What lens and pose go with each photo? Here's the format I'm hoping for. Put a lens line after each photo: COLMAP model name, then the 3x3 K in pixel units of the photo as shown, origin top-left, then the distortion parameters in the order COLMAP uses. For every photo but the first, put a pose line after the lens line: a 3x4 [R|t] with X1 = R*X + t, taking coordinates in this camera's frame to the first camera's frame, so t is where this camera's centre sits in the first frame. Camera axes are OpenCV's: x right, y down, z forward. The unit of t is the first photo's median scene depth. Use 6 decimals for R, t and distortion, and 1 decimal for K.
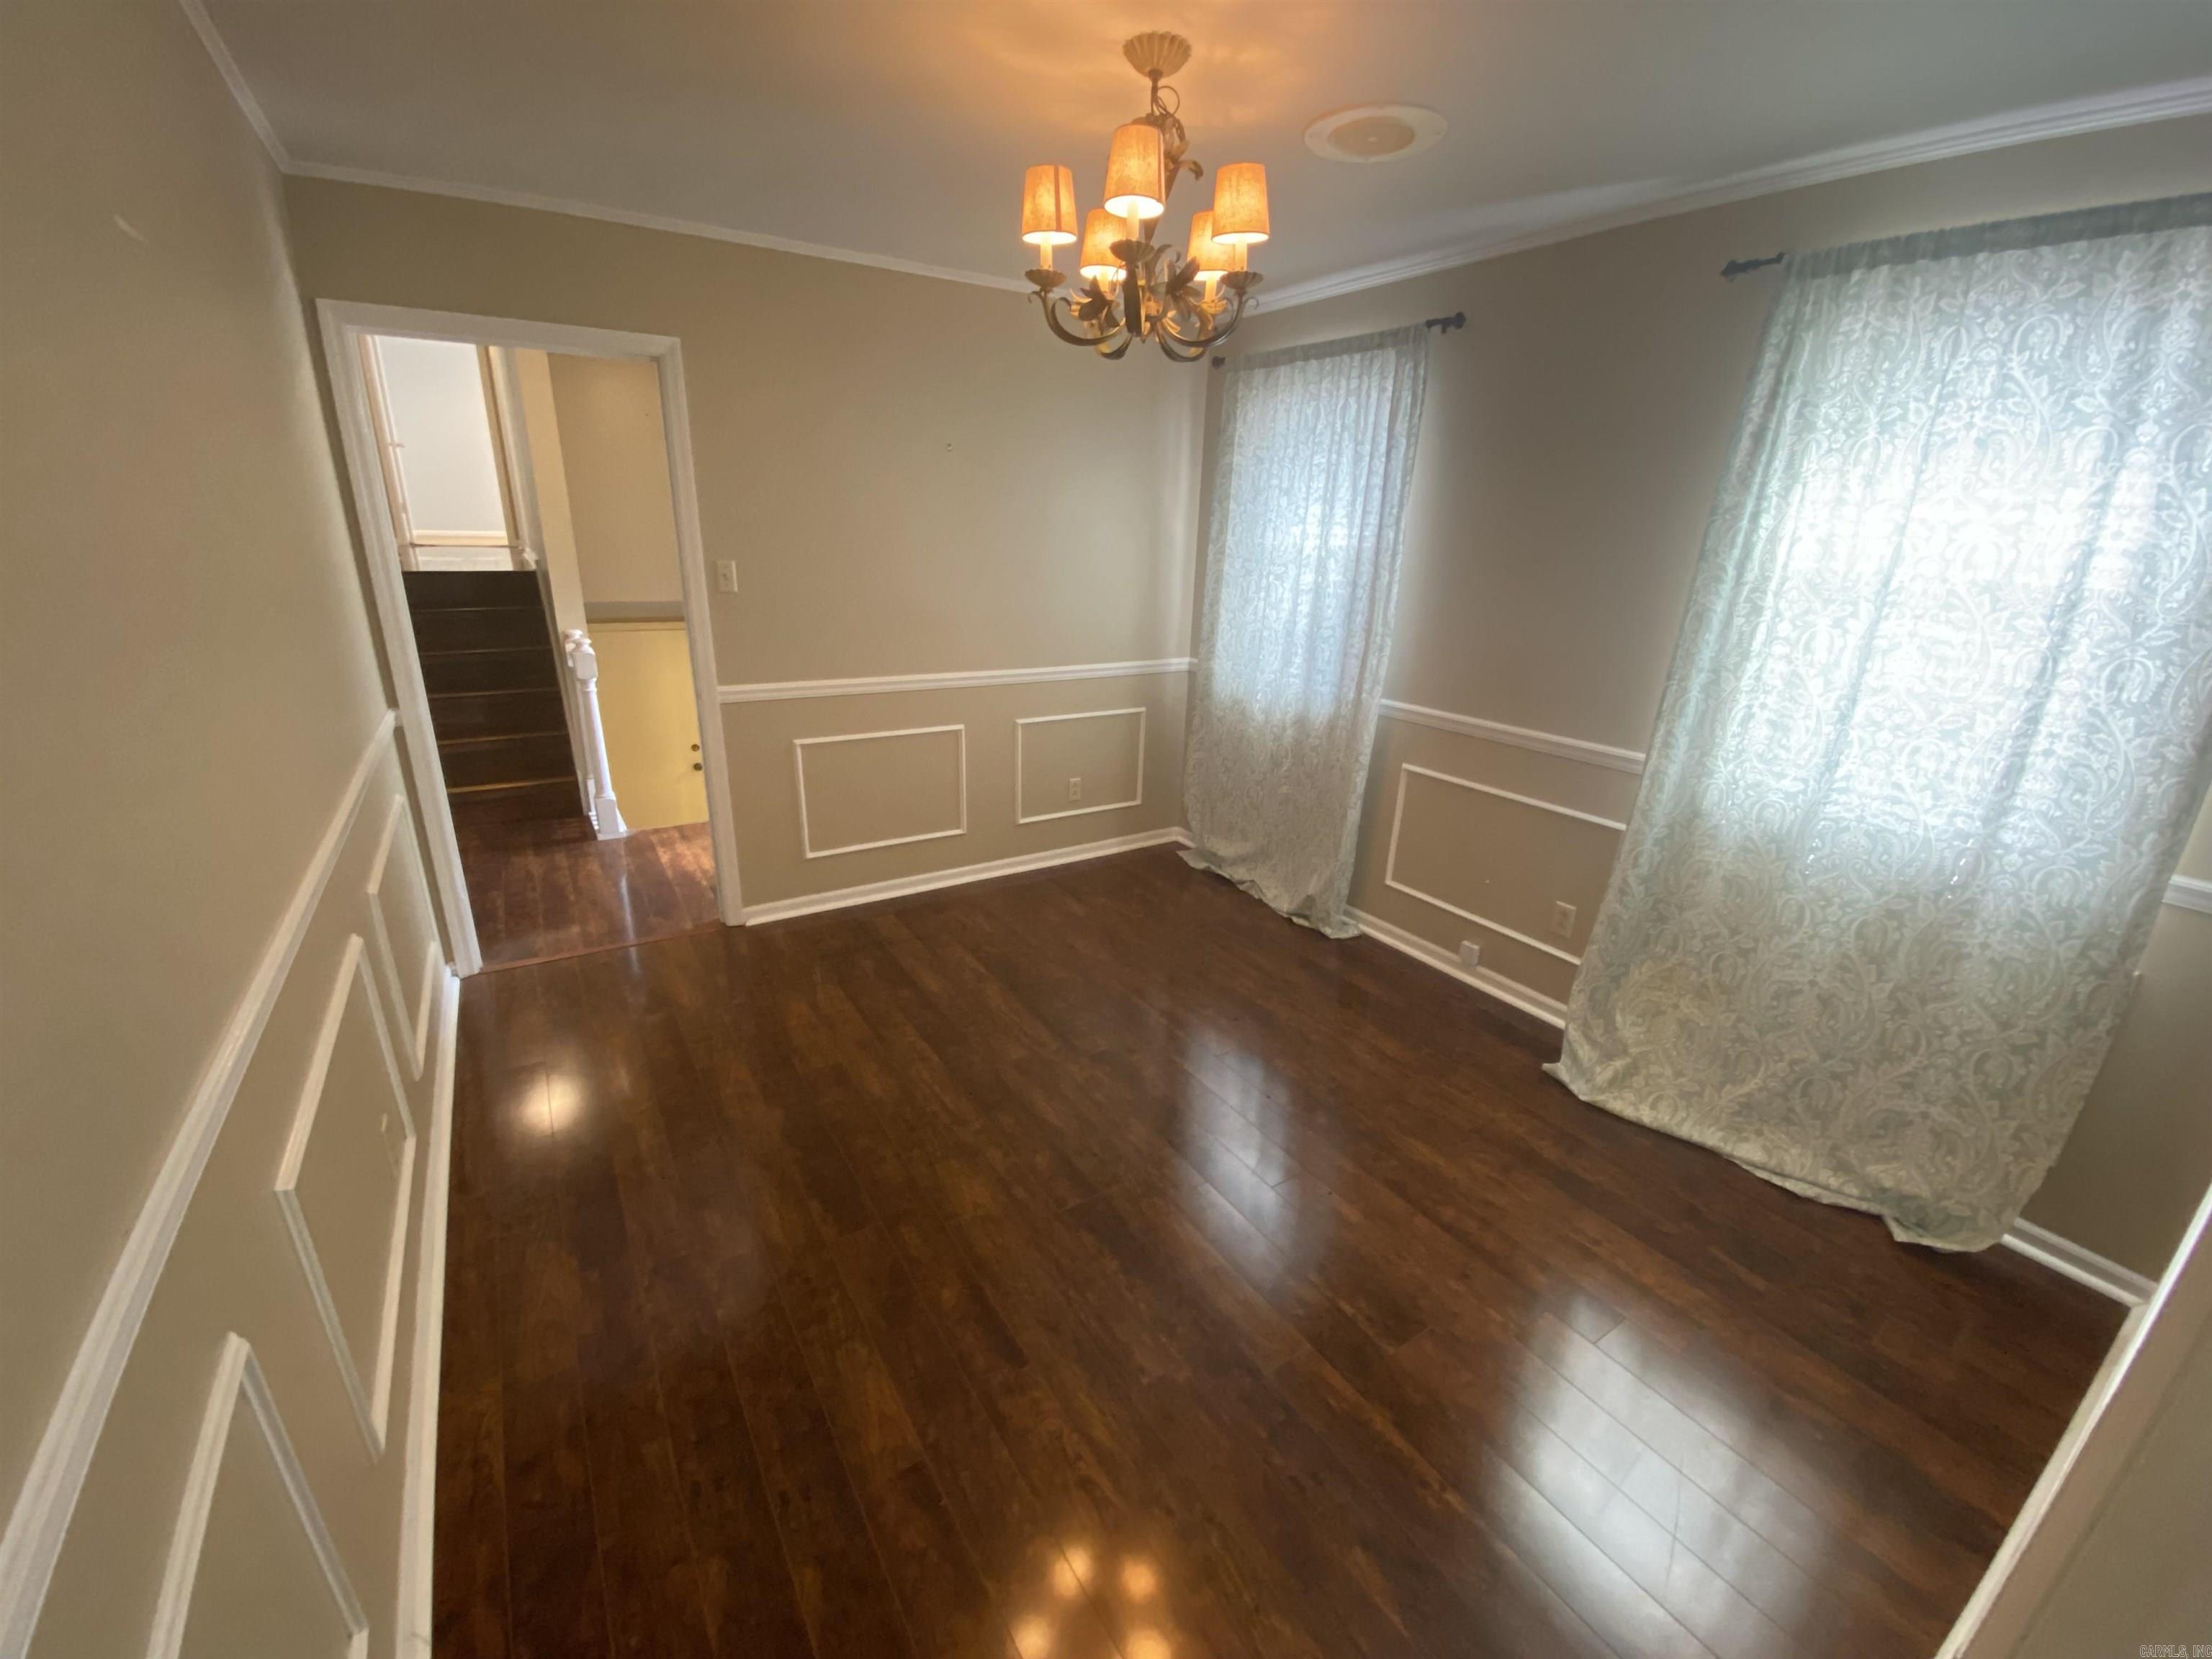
lens RADIAL K [[898.0, 0, 1102.8], [0, 898.0, 831.7], [0, 0, 1]] dist [0.031443, -0.026211]
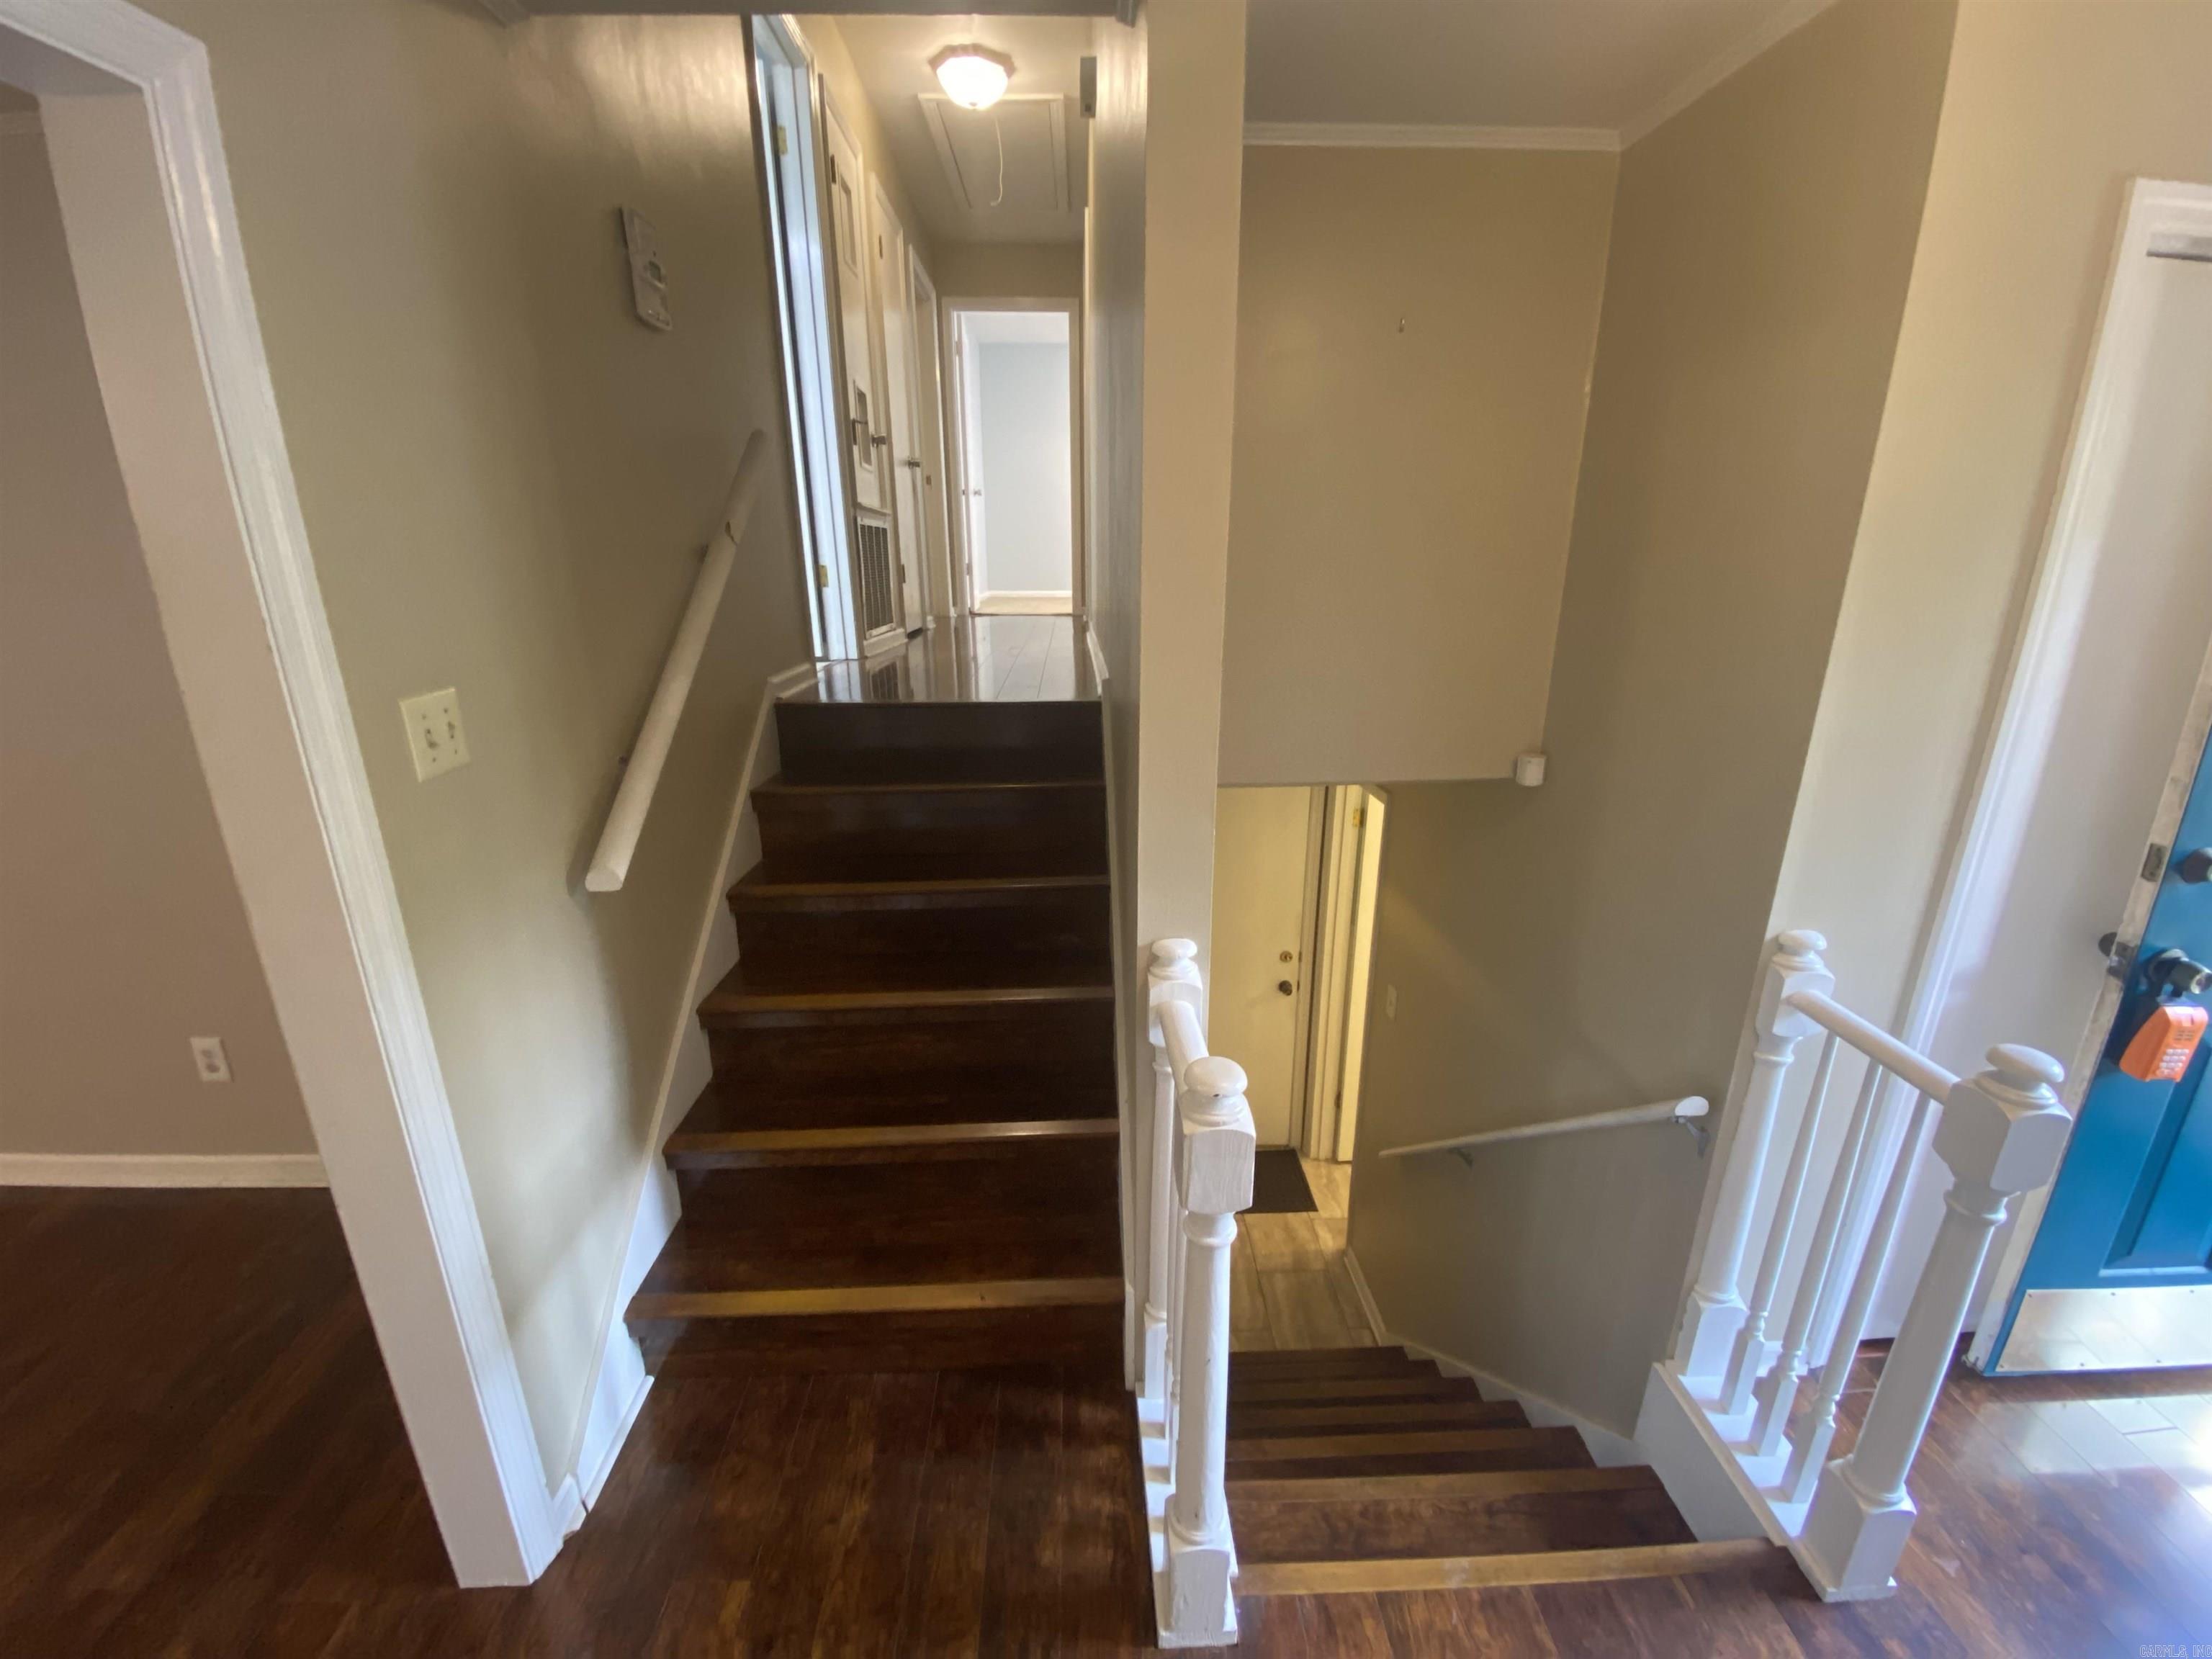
lens RADIAL K [[898.0, 0, 1102.8], [0, 898.0, 831.7], [0, 0, 1]] dist [0.031443, -0.026211]
pose [[0.861636, 0.111124, -0.495211, -0.271641], [-0.127573, 0.991829, 0.000594, -0.159276], [0.491231, 0.062664, 0.868772, 0.422882]]
